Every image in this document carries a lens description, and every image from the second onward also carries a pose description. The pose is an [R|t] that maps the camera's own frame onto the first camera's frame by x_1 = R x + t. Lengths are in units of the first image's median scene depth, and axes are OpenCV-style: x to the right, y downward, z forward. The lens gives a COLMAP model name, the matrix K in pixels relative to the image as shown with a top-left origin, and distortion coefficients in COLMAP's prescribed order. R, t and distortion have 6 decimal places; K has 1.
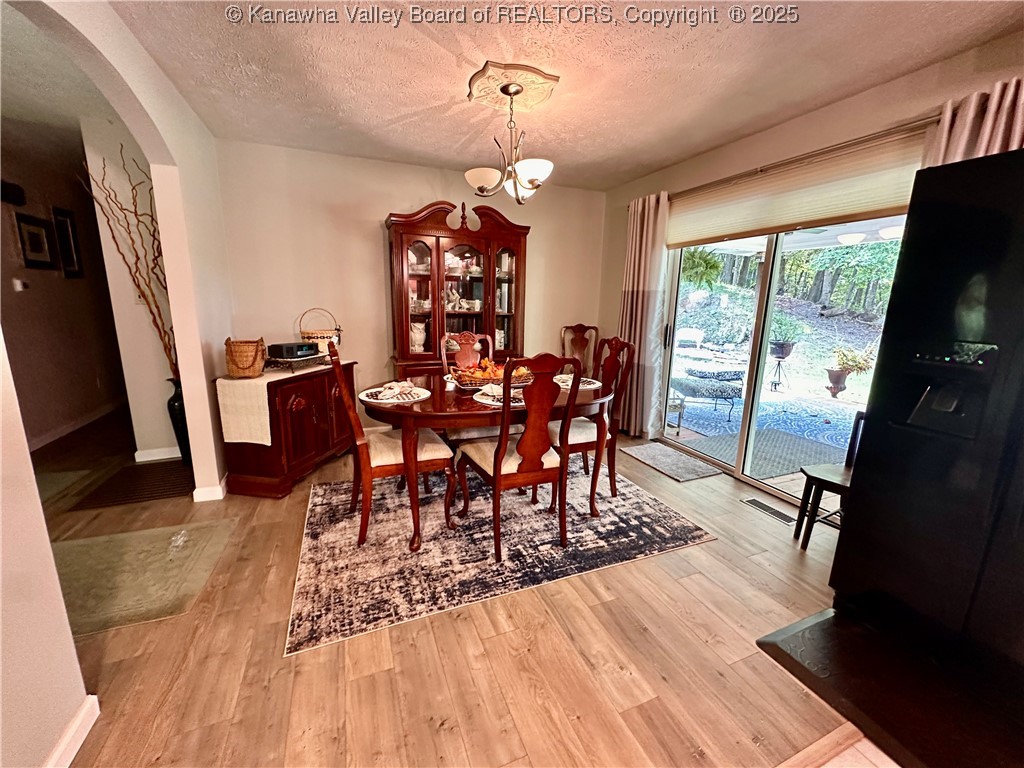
lens RADIAL K [[409.4, 0, 512.0], [0, 409.4, 384.0], [0, 0, 1]] dist [-0.002031, 0.000342]
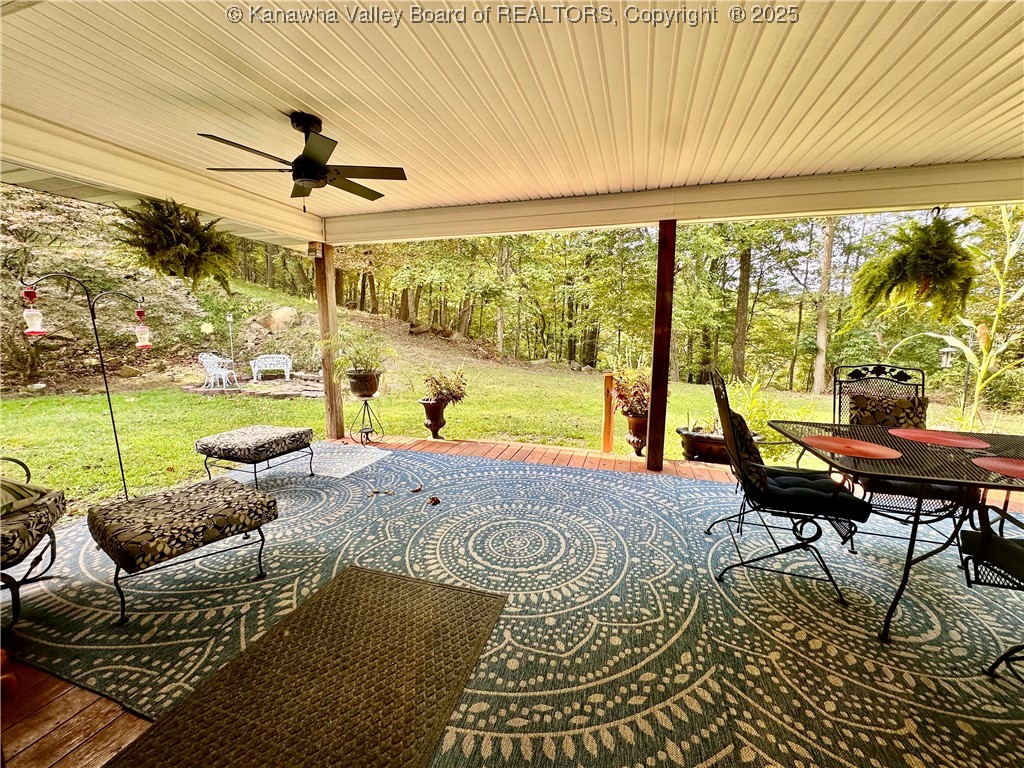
lens RADIAL K [[409.4, 0, 512.0], [0, 409.4, 384.0], [0, 0, 1]] dist [-0.002031, 0.000342]
pose [[0.641230, -0.122458, 0.757515, 0.135700], [0.159696, 0.986866, 0.024354, -0.028379], [-0.750548, 0.105356, 0.652364, 0.166768]]
